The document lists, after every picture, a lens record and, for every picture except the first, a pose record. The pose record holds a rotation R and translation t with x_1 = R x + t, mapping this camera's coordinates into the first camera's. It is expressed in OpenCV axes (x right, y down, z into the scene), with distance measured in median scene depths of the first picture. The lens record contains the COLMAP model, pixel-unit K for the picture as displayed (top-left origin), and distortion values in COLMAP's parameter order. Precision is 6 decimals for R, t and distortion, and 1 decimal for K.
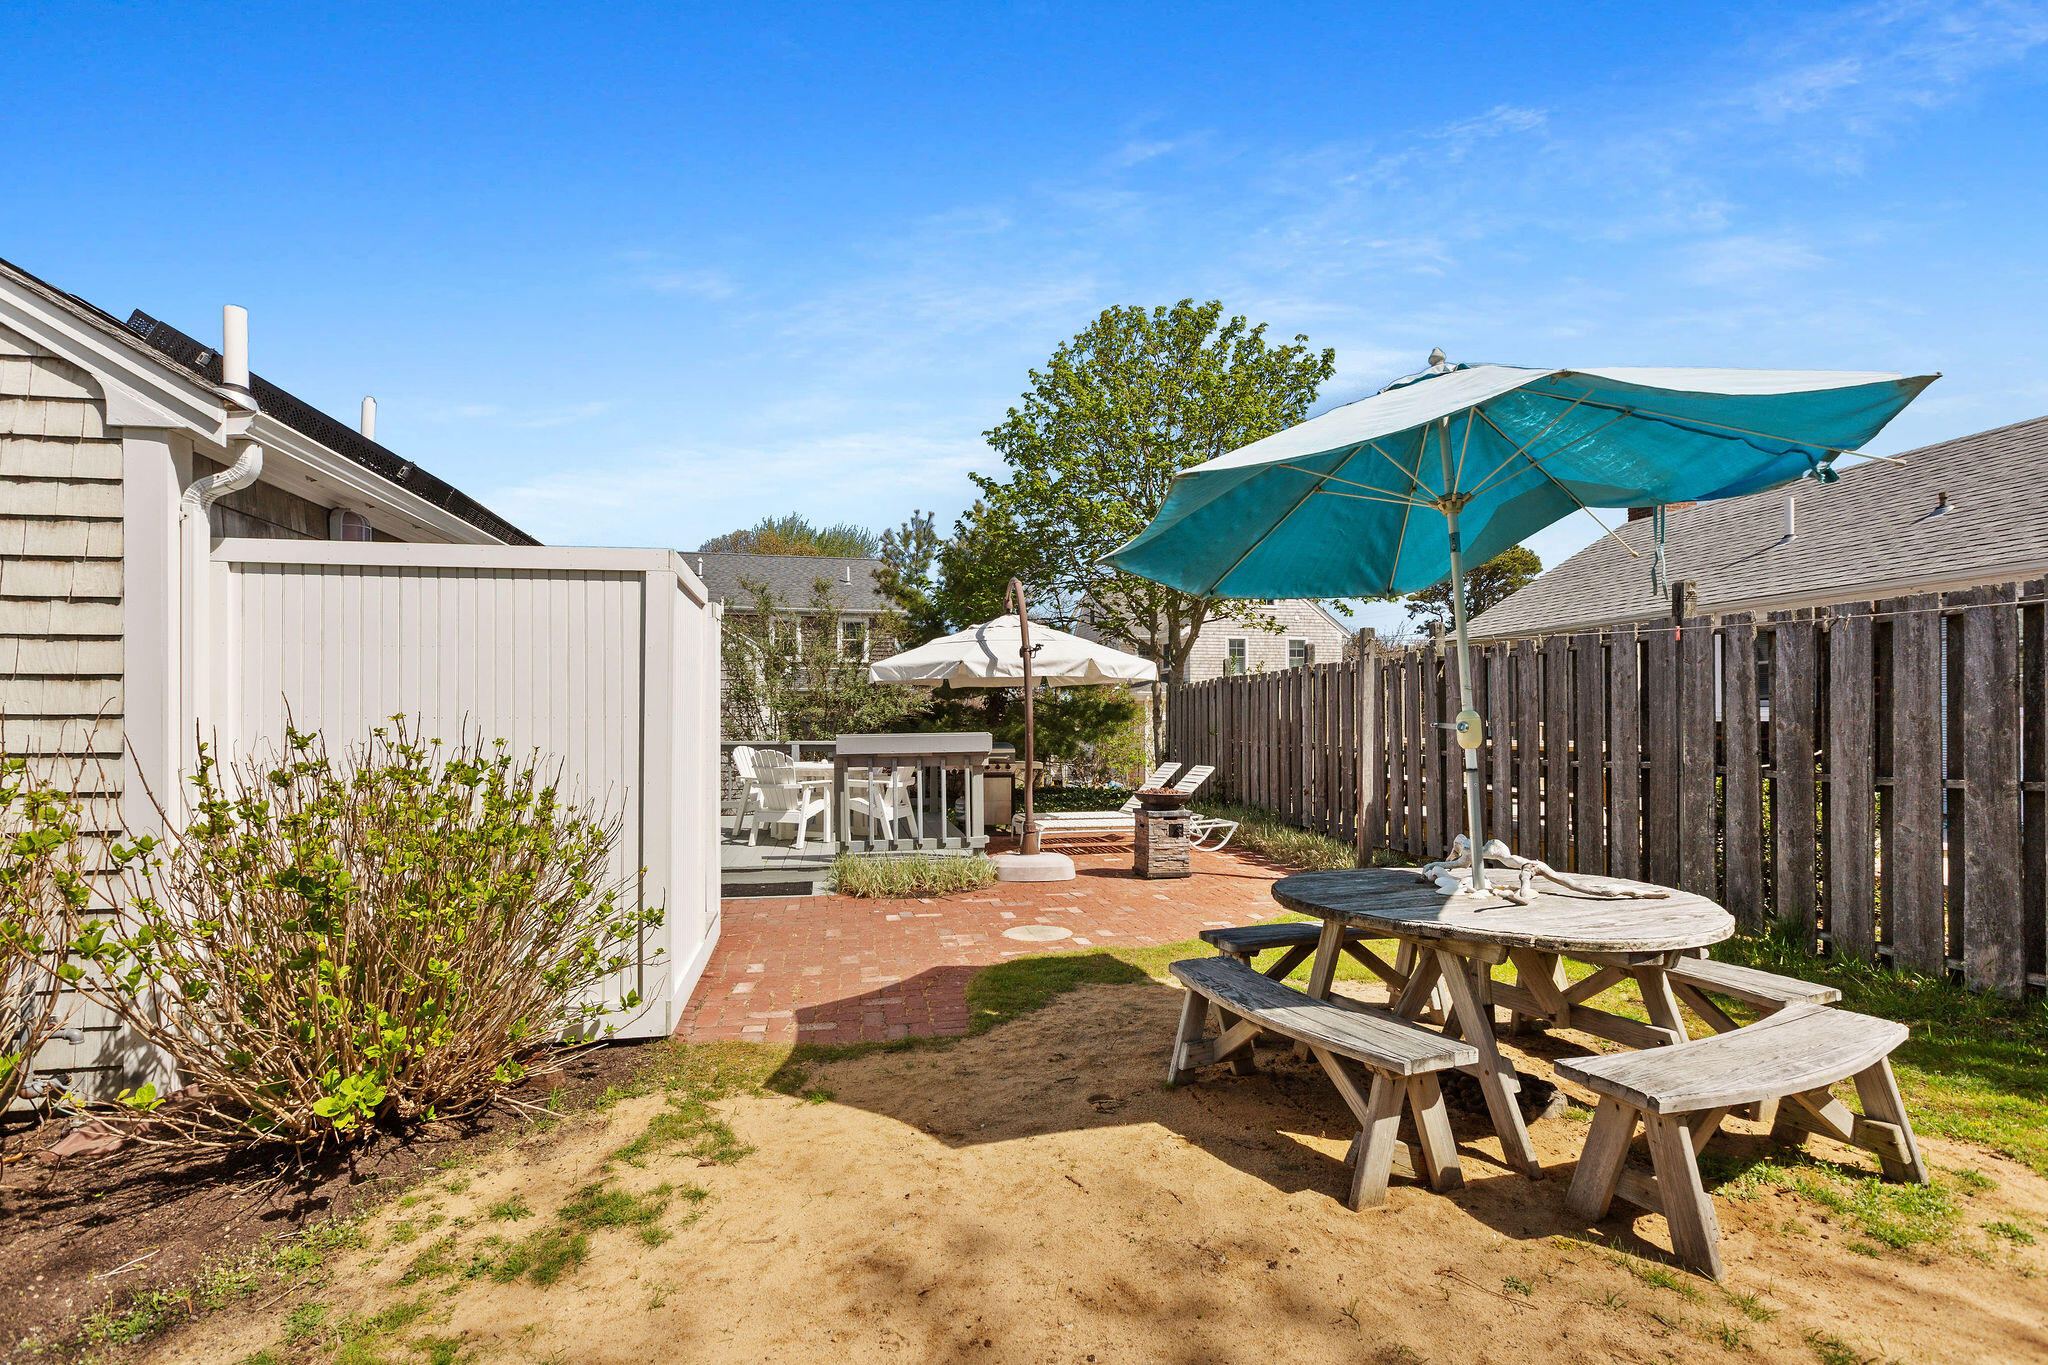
lens RADIAL K [[942.2, 0, 1002.0], [0, 942.2, 690.0], [0, 0, 1]] dist [-0.000103, 0.000047]
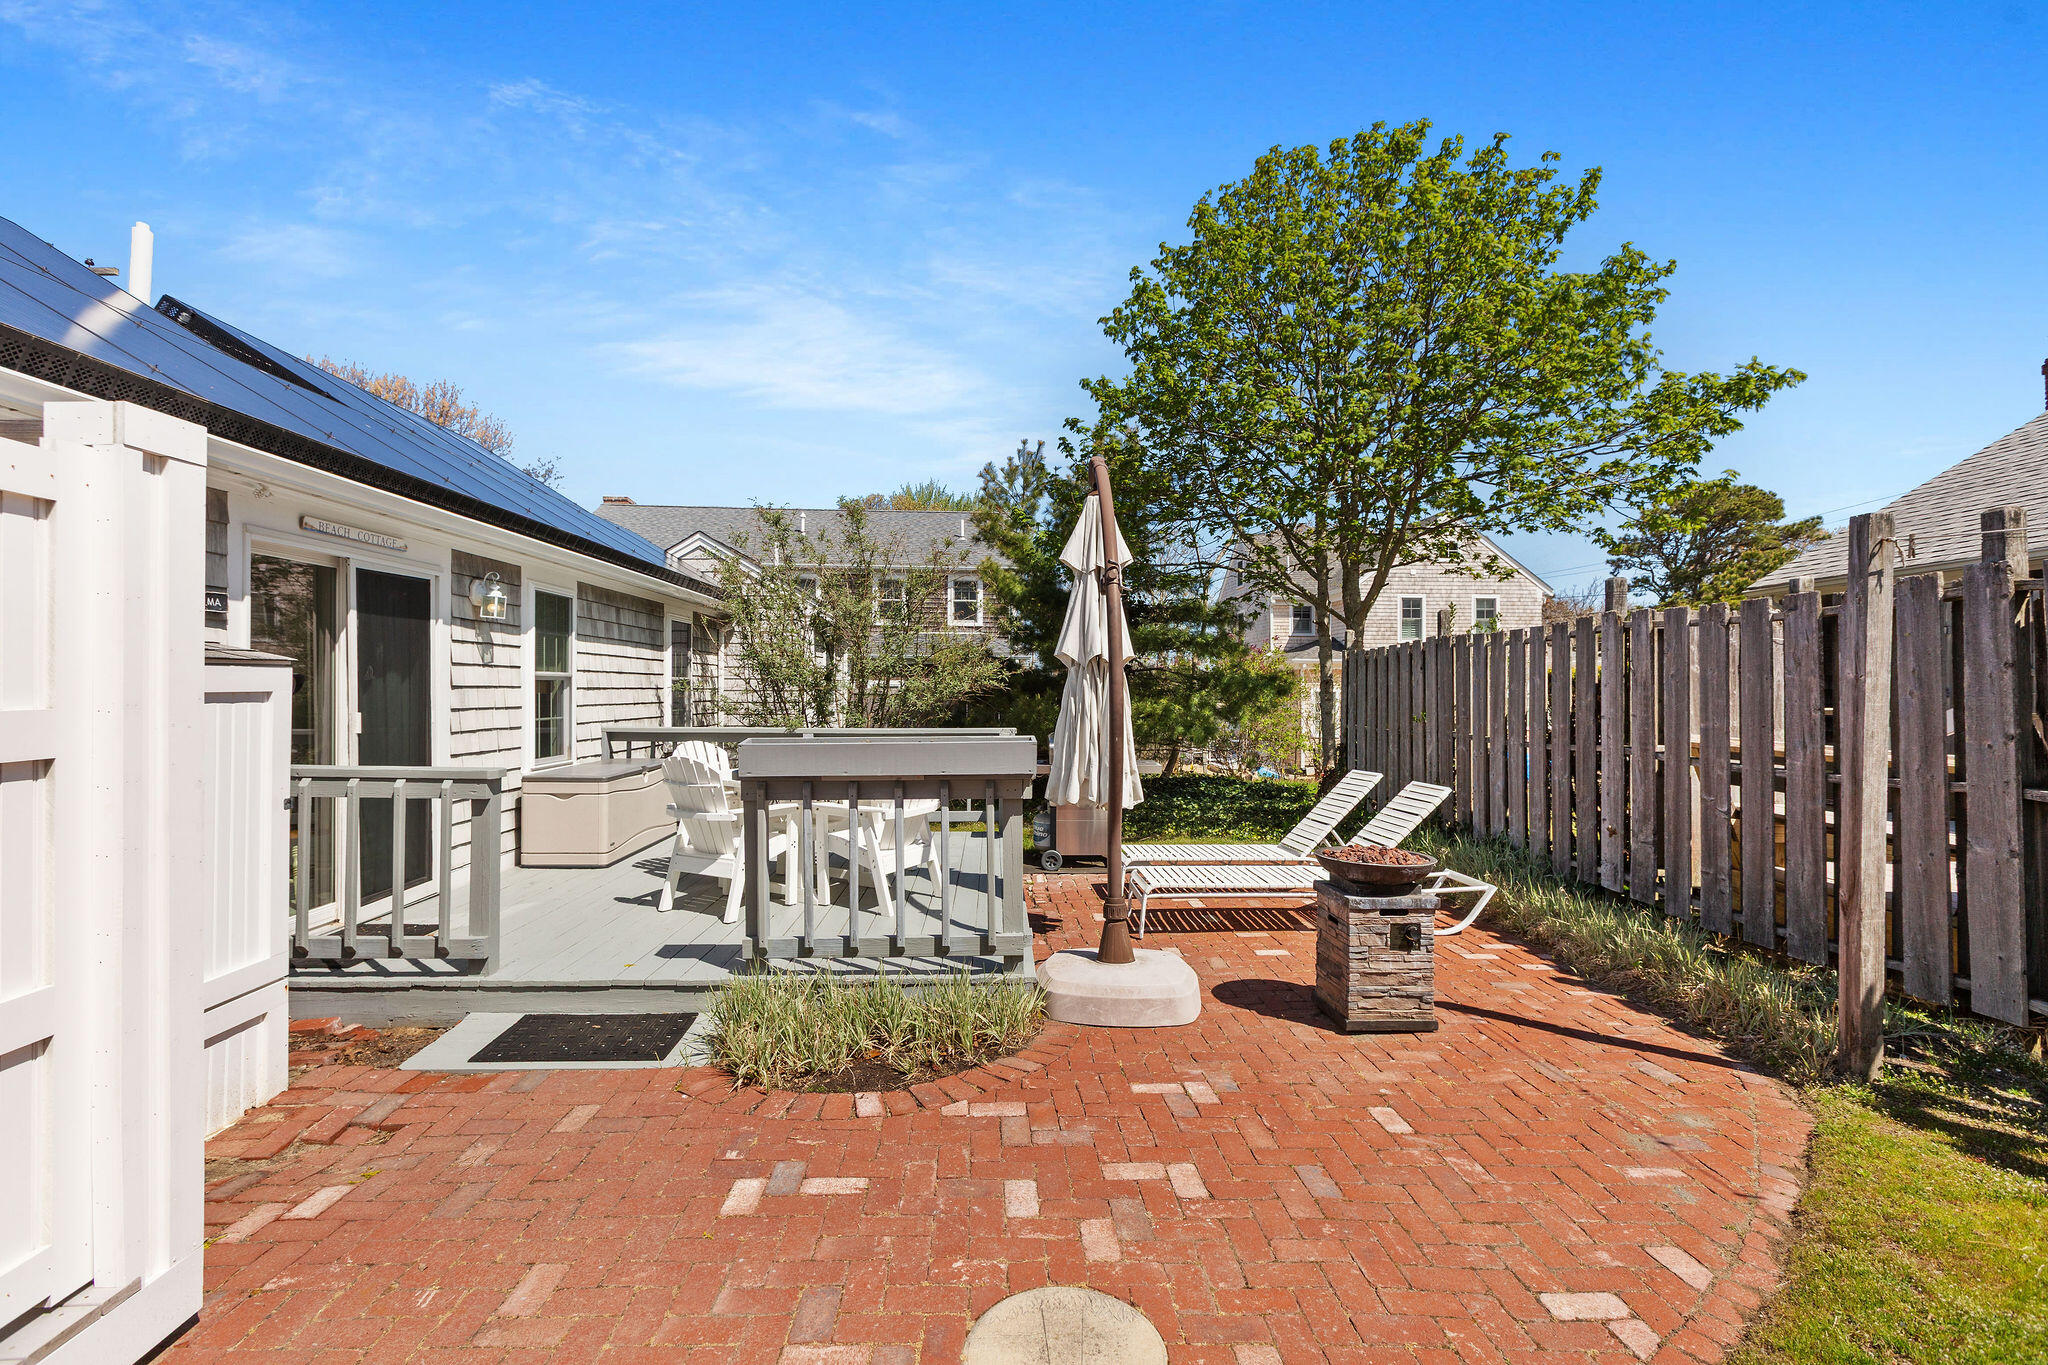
lens RADIAL K [[942.2, 0, 1002.0], [0, 942.2, 690.0], [0, 0, 1]] dist [-0.000103, 0.000047]
pose [[0.988456, 0.005510, -0.151410, 0.022853], [-0.000224, 0.999391, 0.034906, 0.000343], [0.151510, -0.034469, 0.987855, 0.227954]]
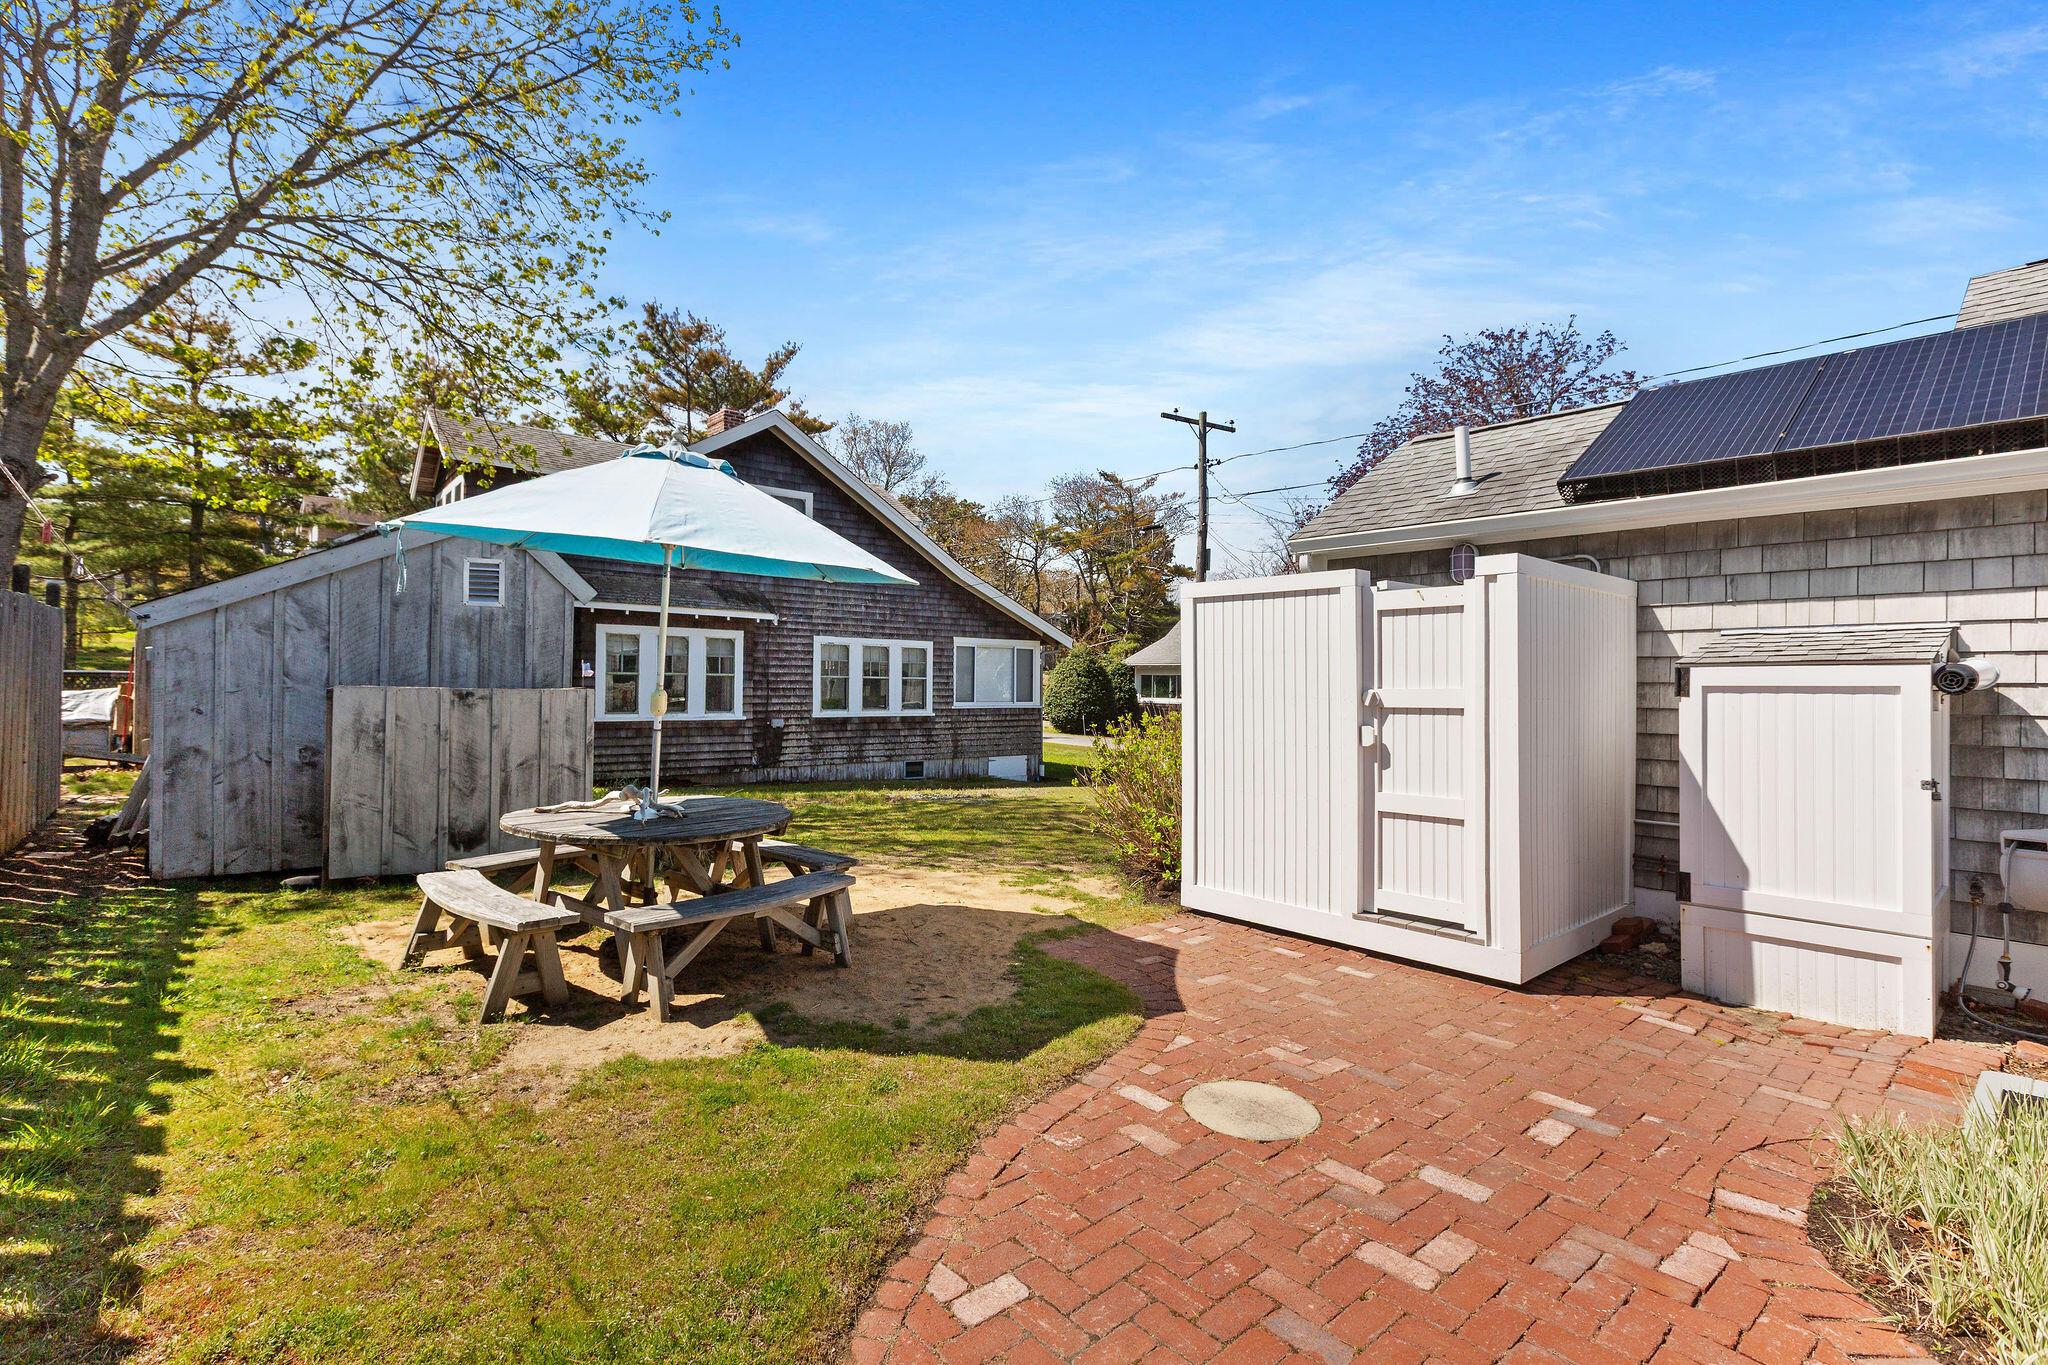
lens RADIAL K [[958.3, 0, 1018.4], [0, 958.3, 675.2], [0, 0, 1]] dist [0.011175, -0.001447]
pose [[-0.857022, -0.011411, -0.515154, 0.159266], [0.009121, 0.999262, -0.037307, 0.012313], [0.515200, -0.036672, -0.856285, 0.505713]]
